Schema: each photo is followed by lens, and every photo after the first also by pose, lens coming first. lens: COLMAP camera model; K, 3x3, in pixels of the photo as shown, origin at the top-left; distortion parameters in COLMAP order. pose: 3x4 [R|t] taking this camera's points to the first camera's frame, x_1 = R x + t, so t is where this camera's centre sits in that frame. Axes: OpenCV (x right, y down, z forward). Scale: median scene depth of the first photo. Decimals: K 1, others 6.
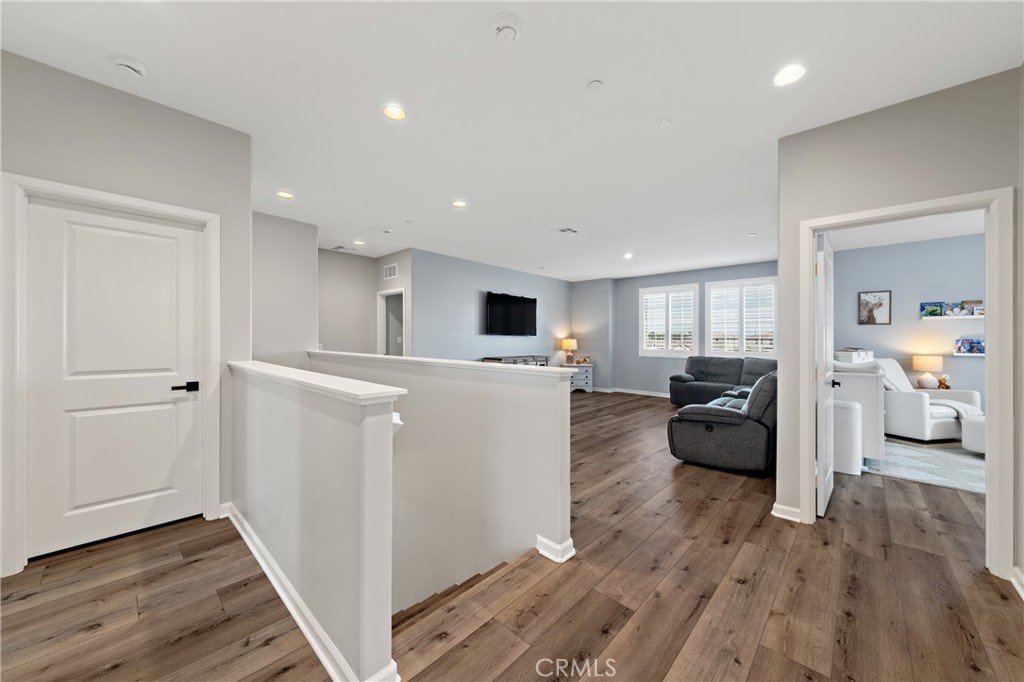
lens RADIAL K [[372.4, 0, 509.2], [0, 372.4, 340.7], [0, 0, 1]] dist [-0.007157, -0.000037]
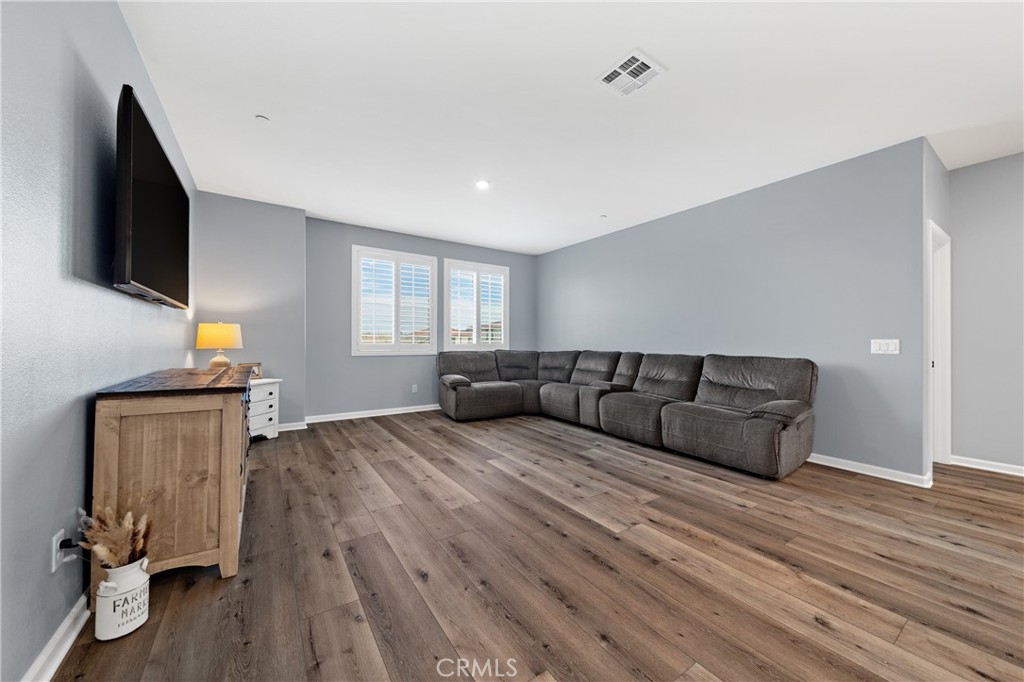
lens RADIAL K [[372.4, 0, 513.3], [0, 372.4, 332.3], [0, 0, 1]] dist [-0.007157, -0.000037]
pose [[0.223489, 0.014116, 0.974604, -0.212224], [0.002842, 0.999881, -0.015134, 0.015042], [-0.974702, 0.006153, 0.223422, 0.701105]]
